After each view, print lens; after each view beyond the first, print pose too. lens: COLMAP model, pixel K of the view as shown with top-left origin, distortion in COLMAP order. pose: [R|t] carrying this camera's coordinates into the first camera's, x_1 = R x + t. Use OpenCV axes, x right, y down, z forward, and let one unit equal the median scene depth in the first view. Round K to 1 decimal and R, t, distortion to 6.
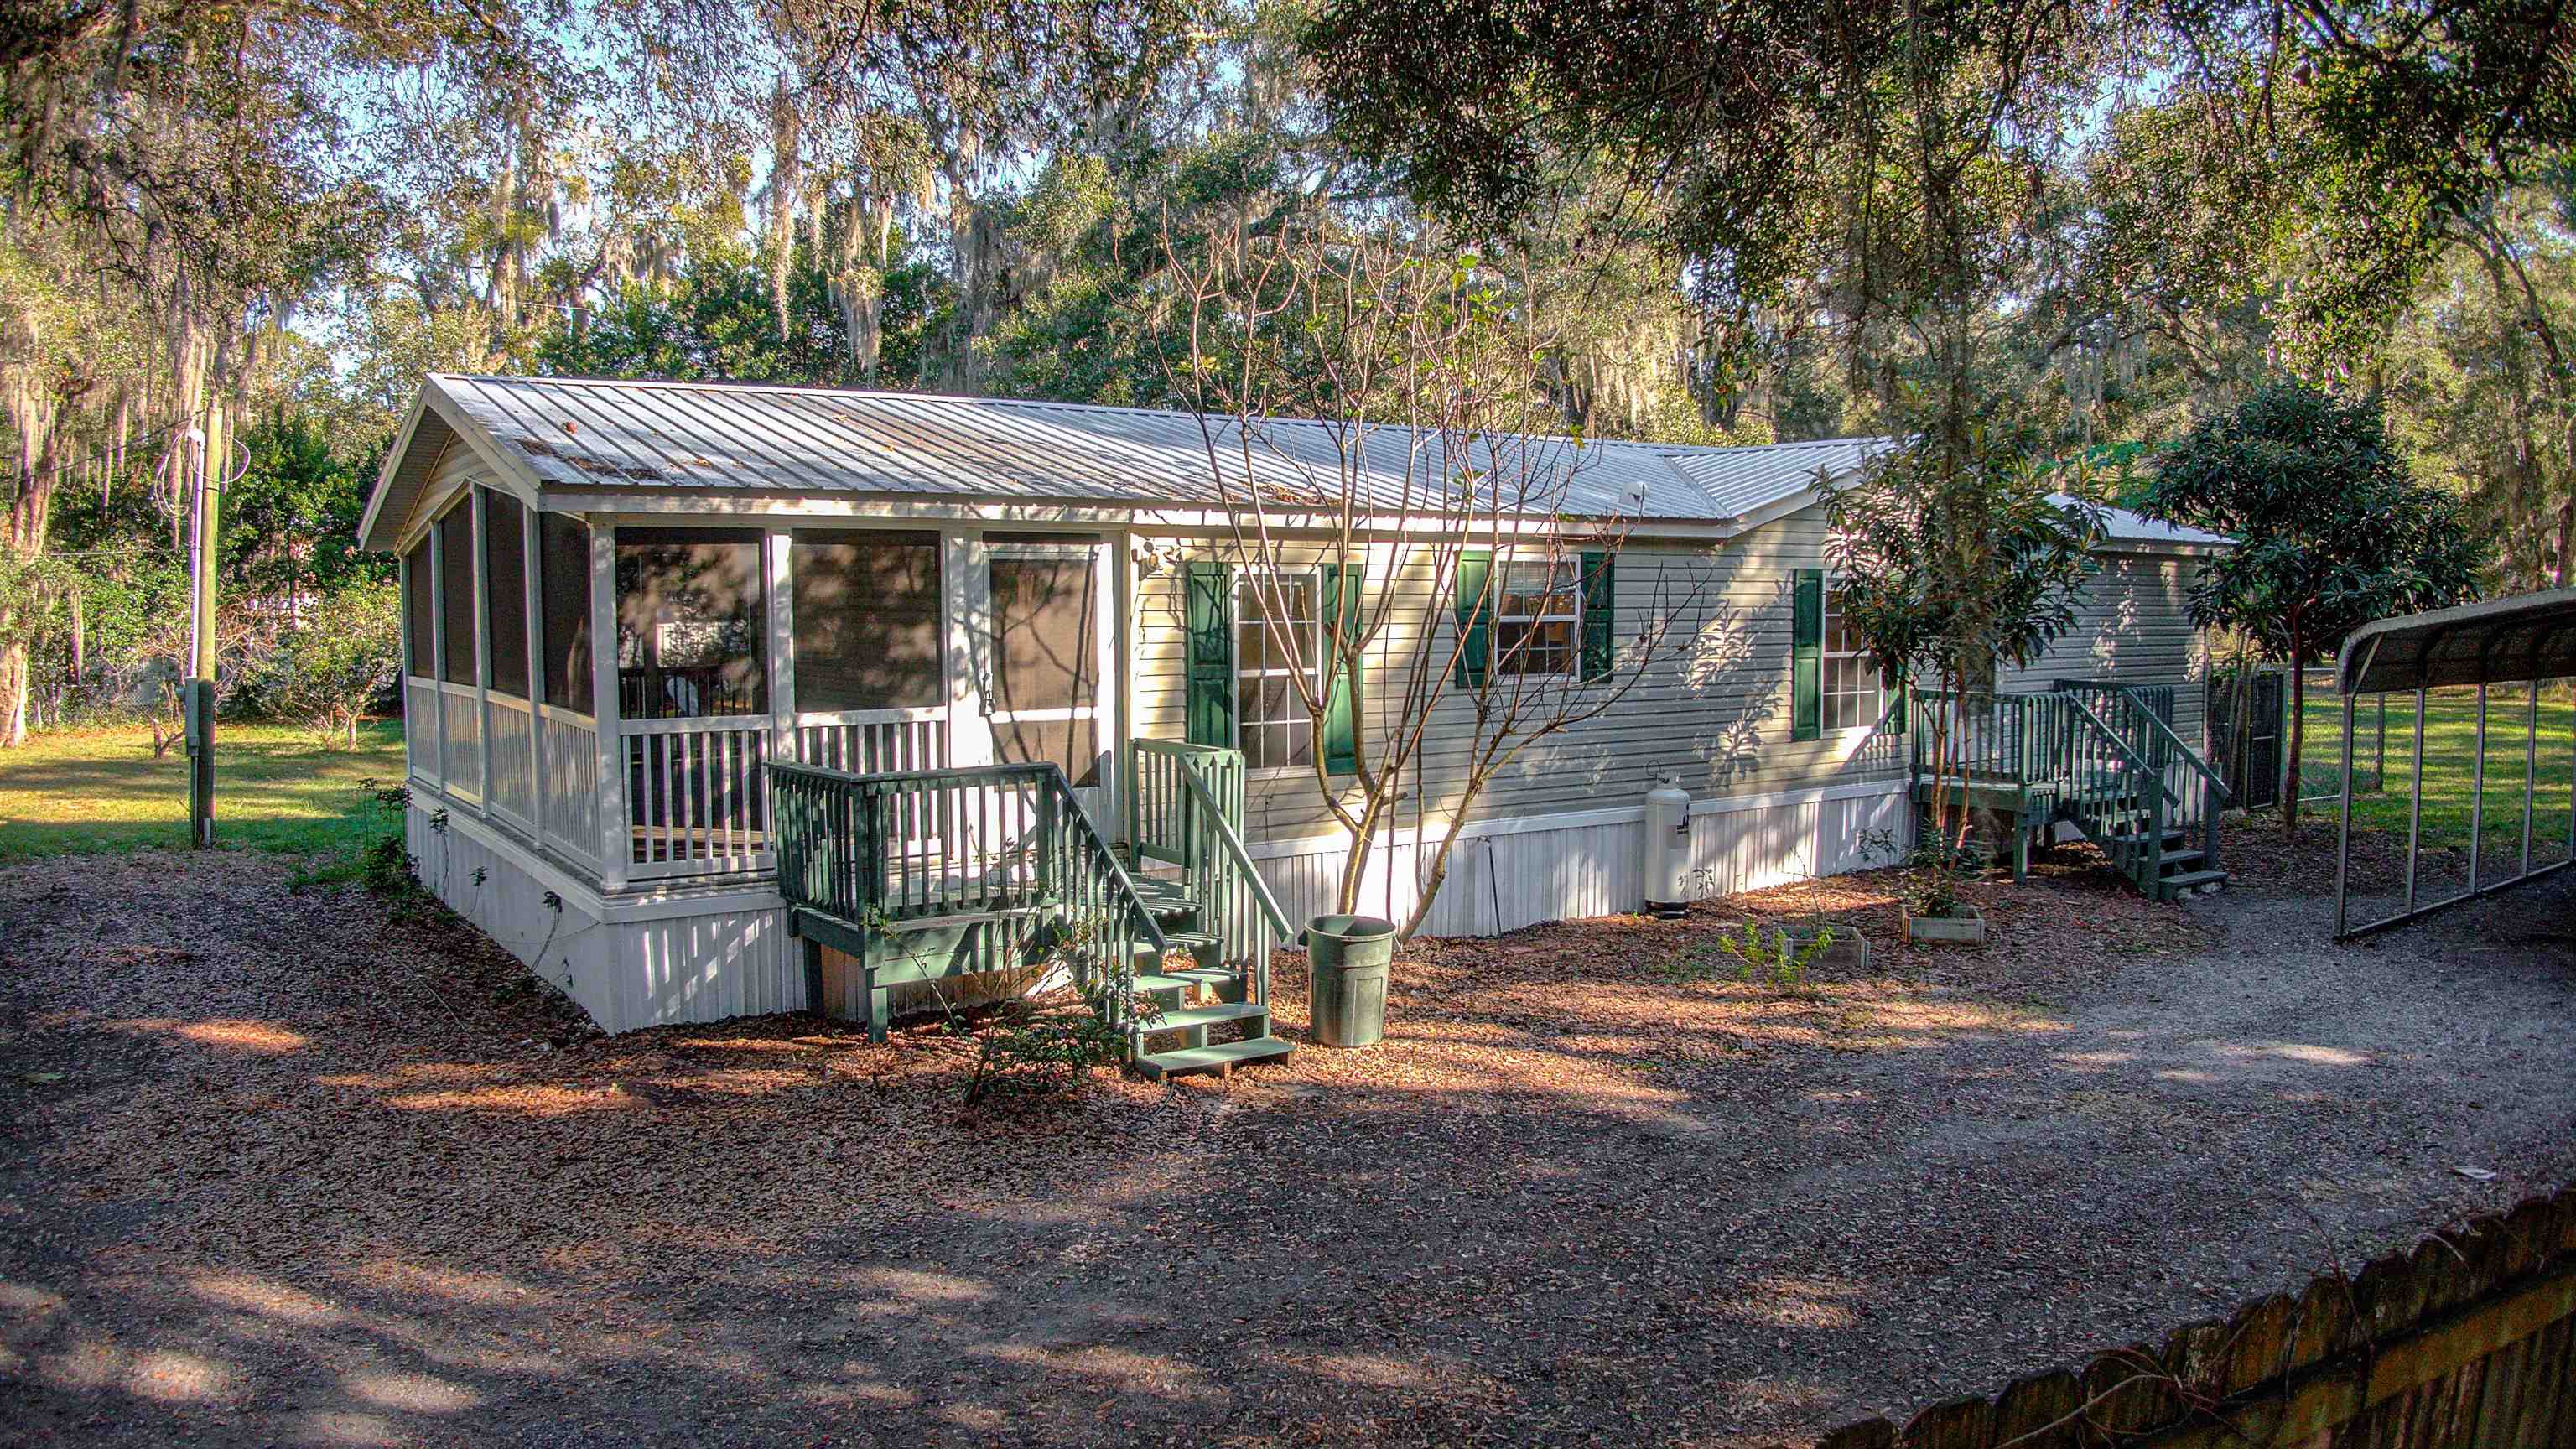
lens RADIAL K [[1769.4, 0, 1288.0], [0, 1769.4, 724.5], [0, 0, 1]] dist [-0.114533, -0.076228]
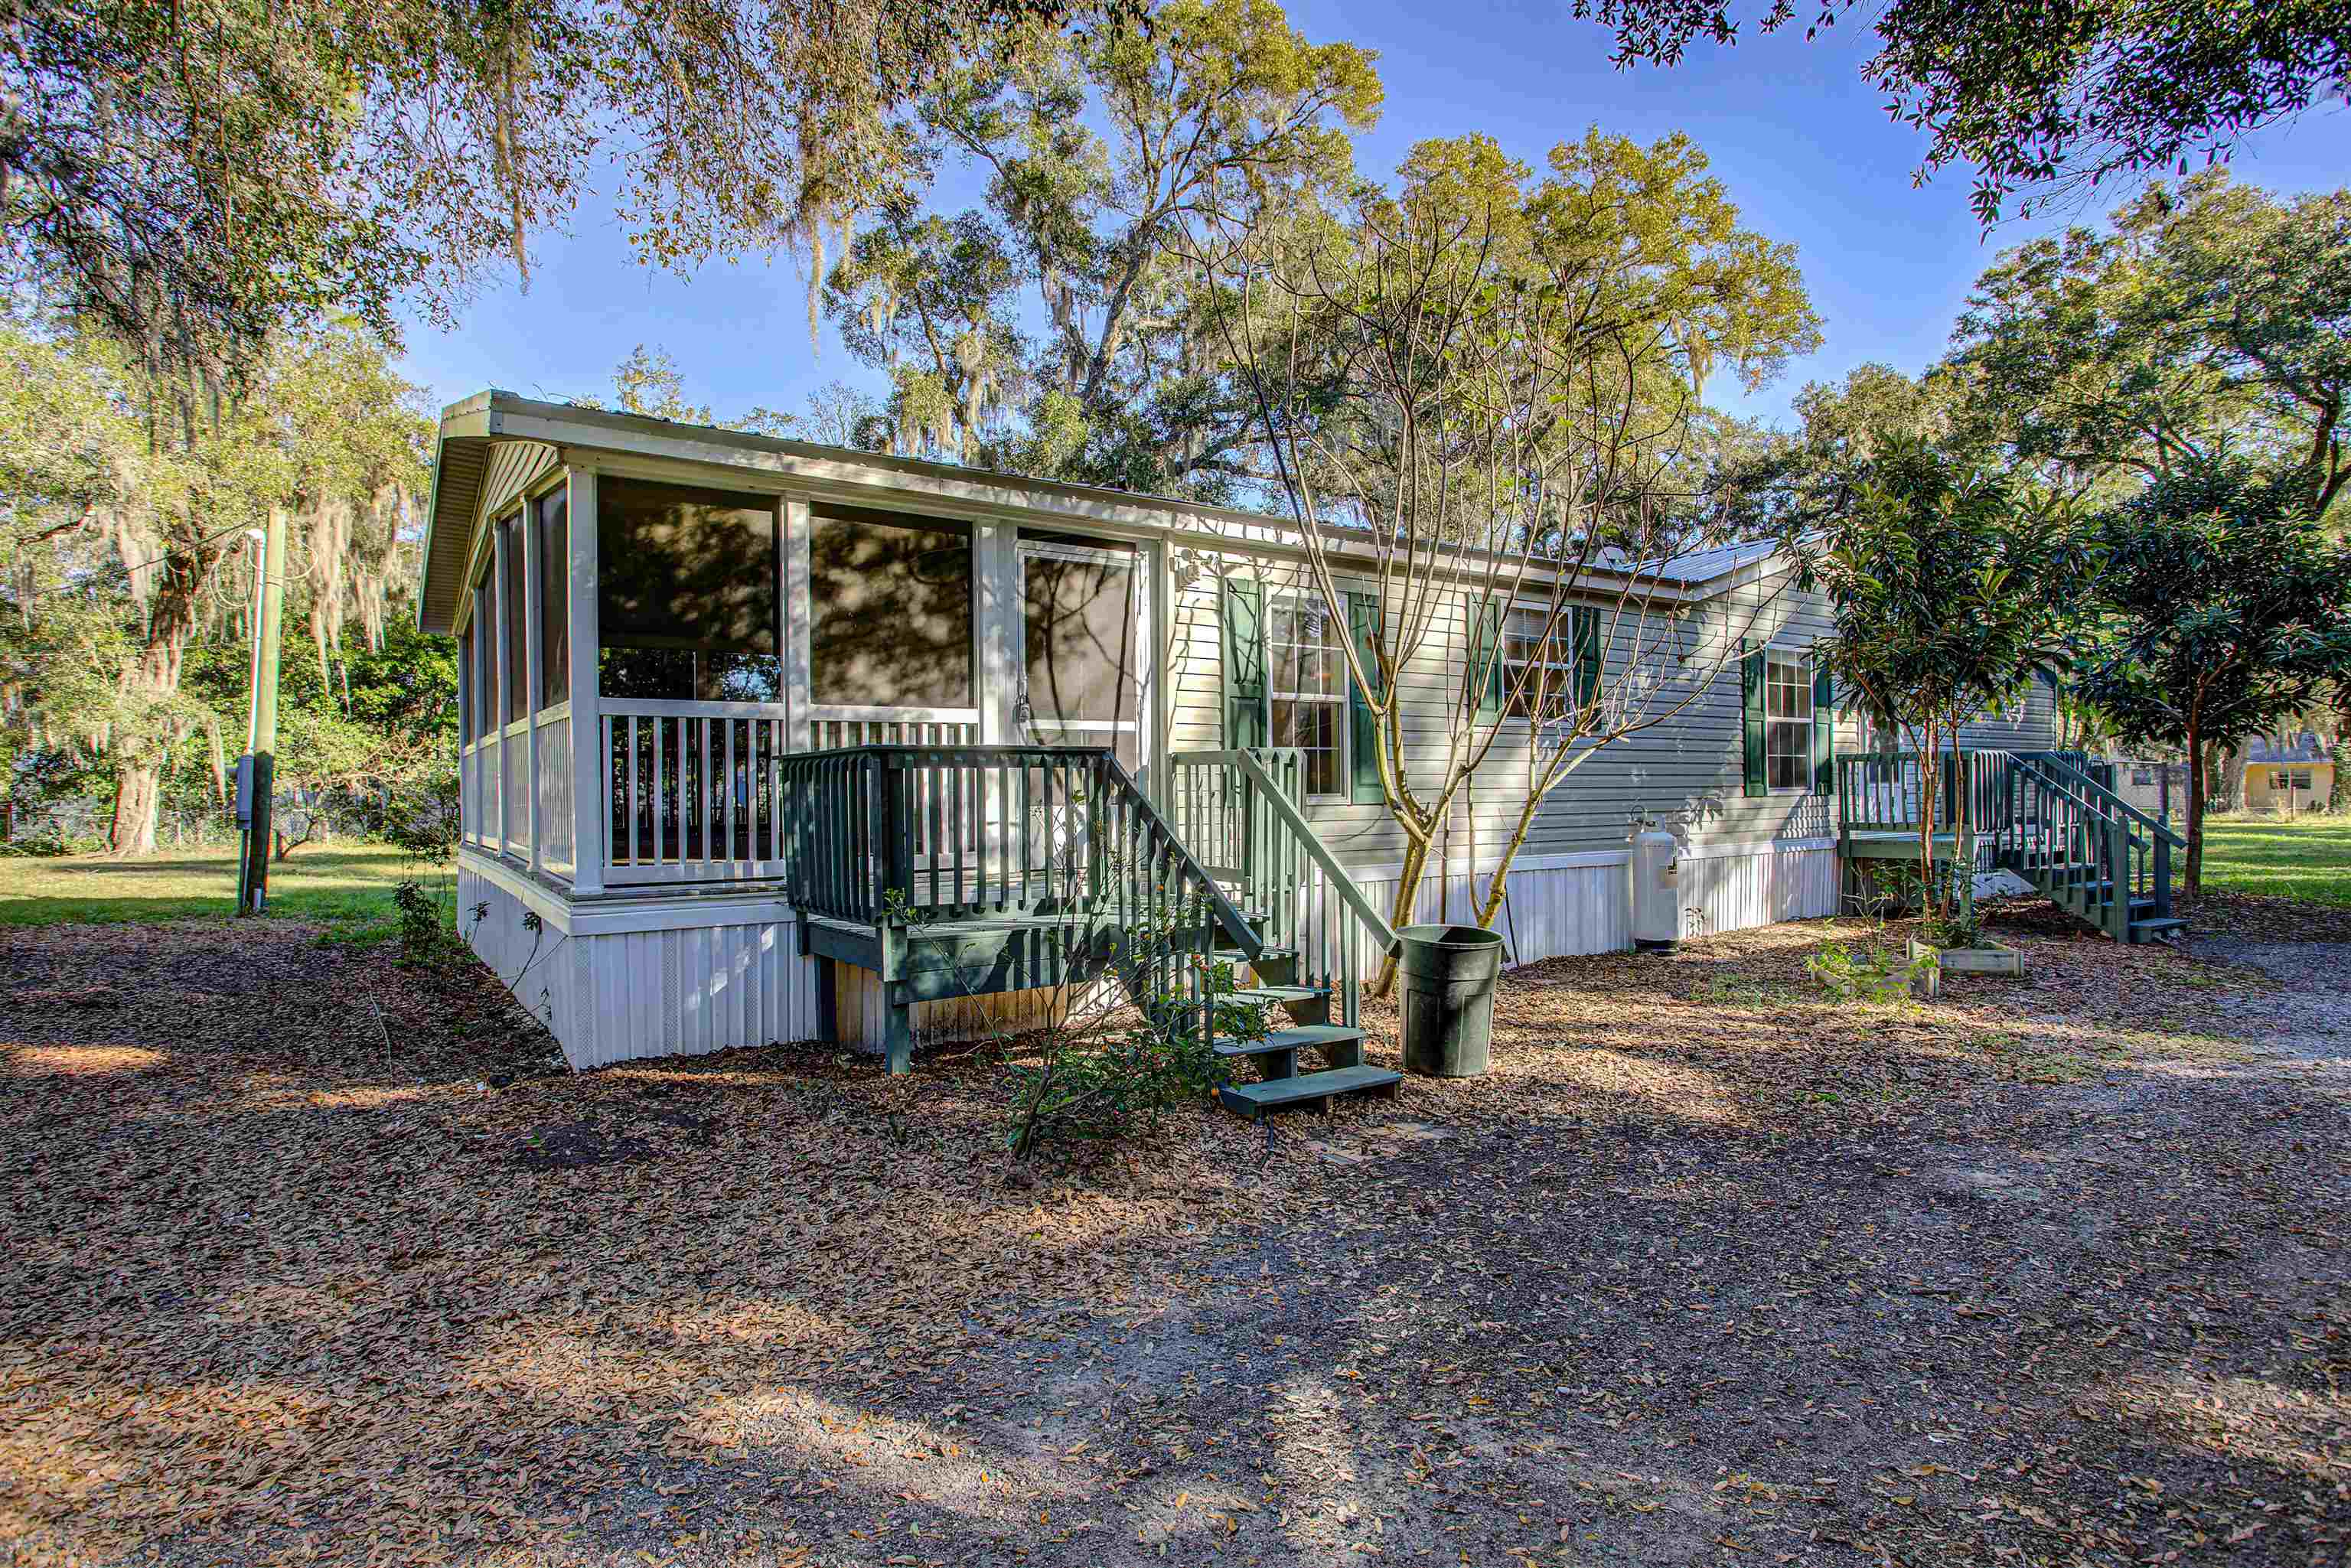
lens RADIAL K [[1175.7, 0, 1171.7], [0, 1175.7, 784.3], [0, 0, 1]] dist [-0.021079, 0.008625]
pose [[0.999969, -0.004923, -0.006154, -0.096634], [0.004456, 0.997266, -0.073767, 0.083057], [0.006500, 0.073737, 0.997257, 0.419943]]
